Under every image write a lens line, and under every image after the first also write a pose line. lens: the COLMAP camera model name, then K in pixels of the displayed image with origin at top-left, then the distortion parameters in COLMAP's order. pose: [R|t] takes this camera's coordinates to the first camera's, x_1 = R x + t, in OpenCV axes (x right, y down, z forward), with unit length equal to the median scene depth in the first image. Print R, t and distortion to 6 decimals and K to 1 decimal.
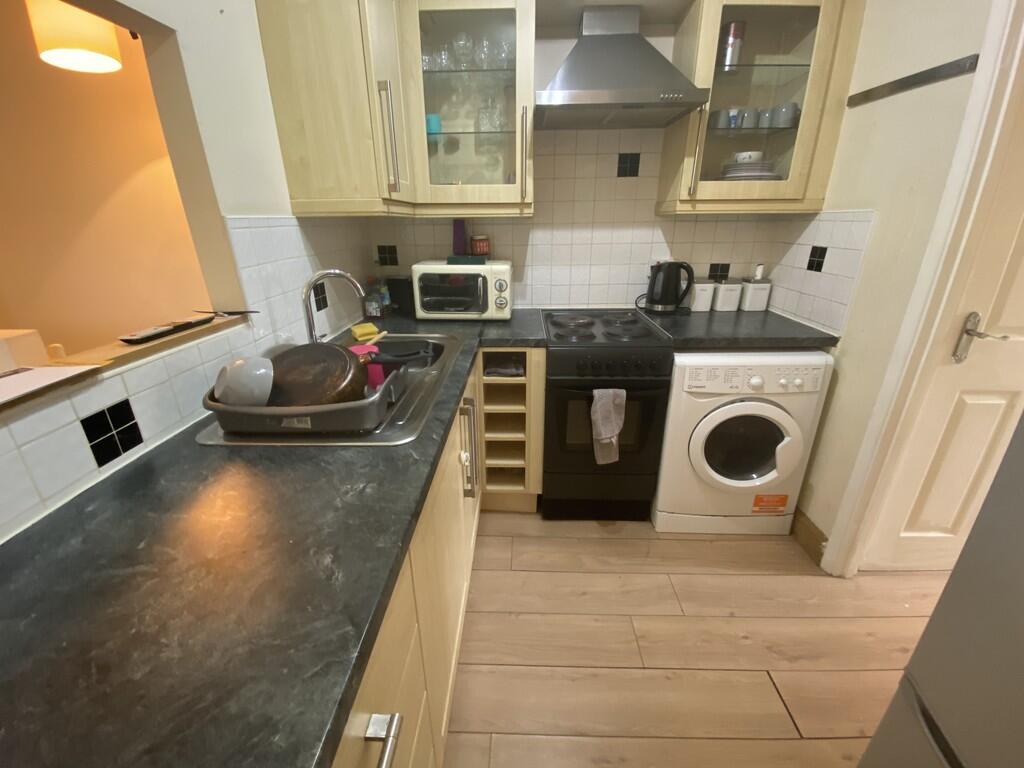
lens RADIAL K [[414.3, 0, 512.0], [0, 414.3, 384.0], [0, 0, 1]] dist [0.030670, -0.000341]
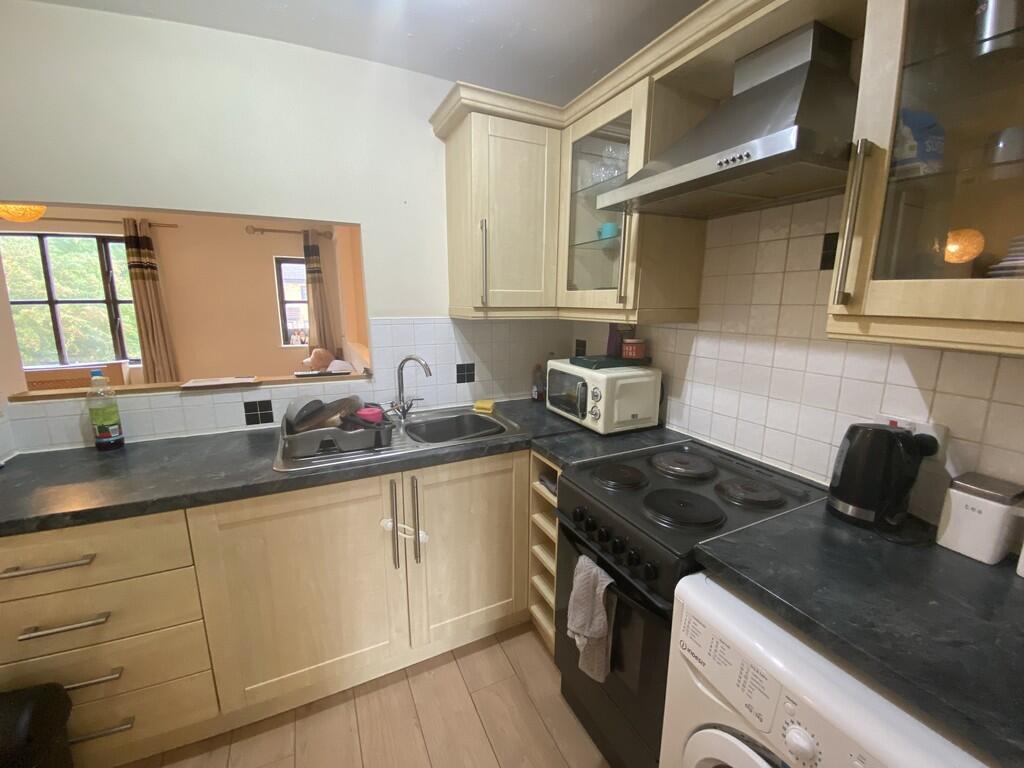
lens RADIAL K [[414.3, 0, 512.0], [0, 414.3, 384.0], [0, 0, 1]] dist [0.030670, -0.000341]
pose [[0.466012, 0.188252, -0.864520, 0.674937], [-0.333865, 0.942283, 0.025218, -0.229616], [0.819370, 0.276881, 0.501966, 0.416762]]
